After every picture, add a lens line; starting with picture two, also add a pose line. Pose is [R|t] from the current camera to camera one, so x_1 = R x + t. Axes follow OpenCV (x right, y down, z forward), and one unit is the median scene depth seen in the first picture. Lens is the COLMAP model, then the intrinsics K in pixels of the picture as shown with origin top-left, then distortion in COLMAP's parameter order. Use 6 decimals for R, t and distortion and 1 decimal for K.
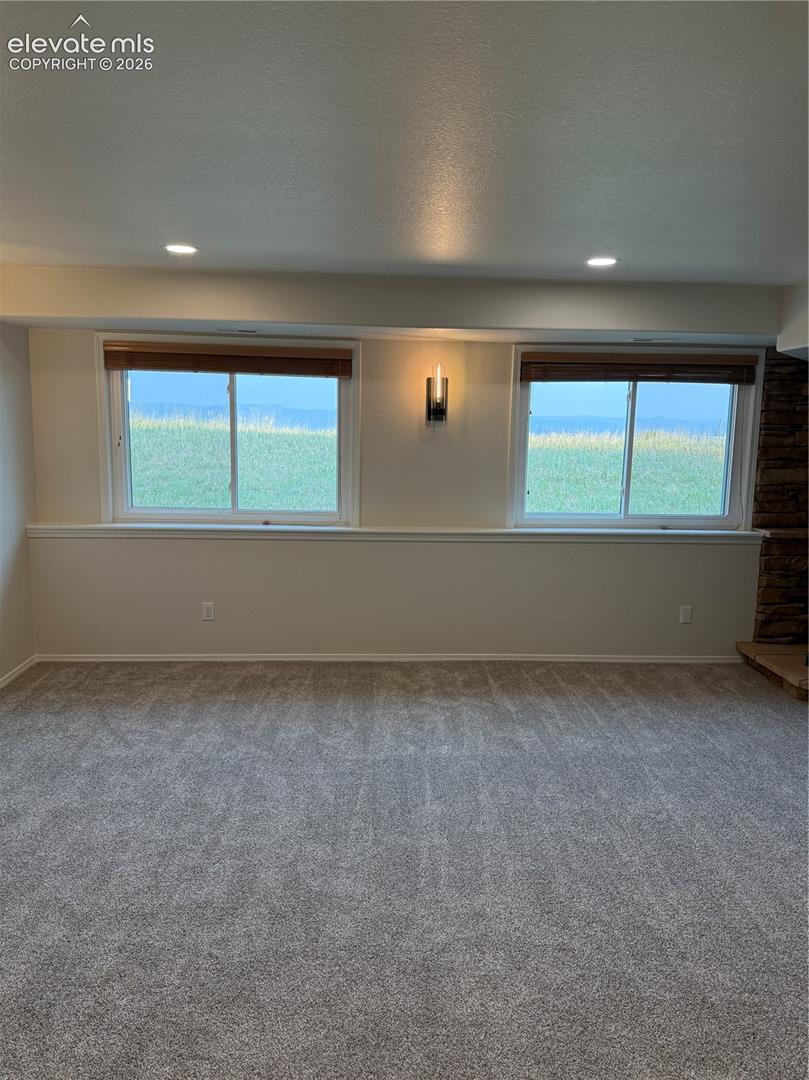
lens RADIAL K [[766.6, 0, 404.6], [0, 766.6, 548.2], [0, 0, 1]] dist [0.165818, -0.370016]
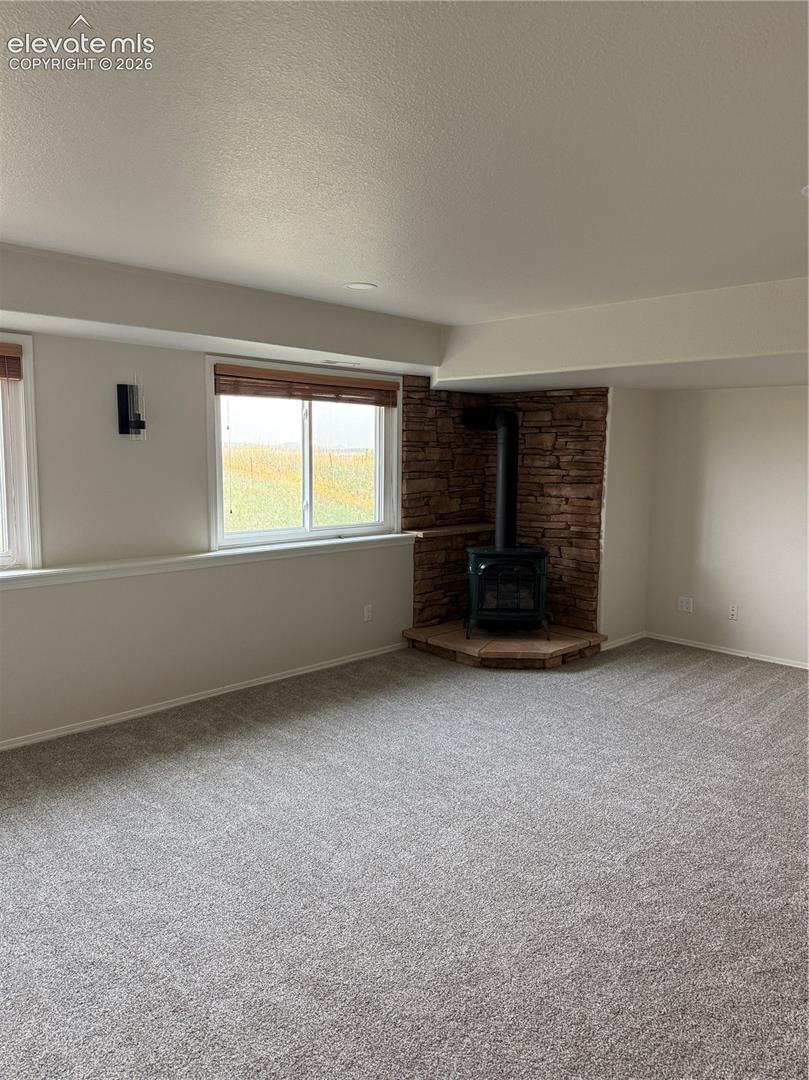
lens RADIAL K [[766.6, 0, 404.6], [0, 766.6, 548.2], [0, 0, 1]] dist [0.165818, -0.370016]
pose [[0.726241, -0.095611, 0.680759, -0.340508], [0.101132, 0.994366, 0.031768, -0.036923], [-0.679961, 0.045776, 0.731818, 0.164034]]
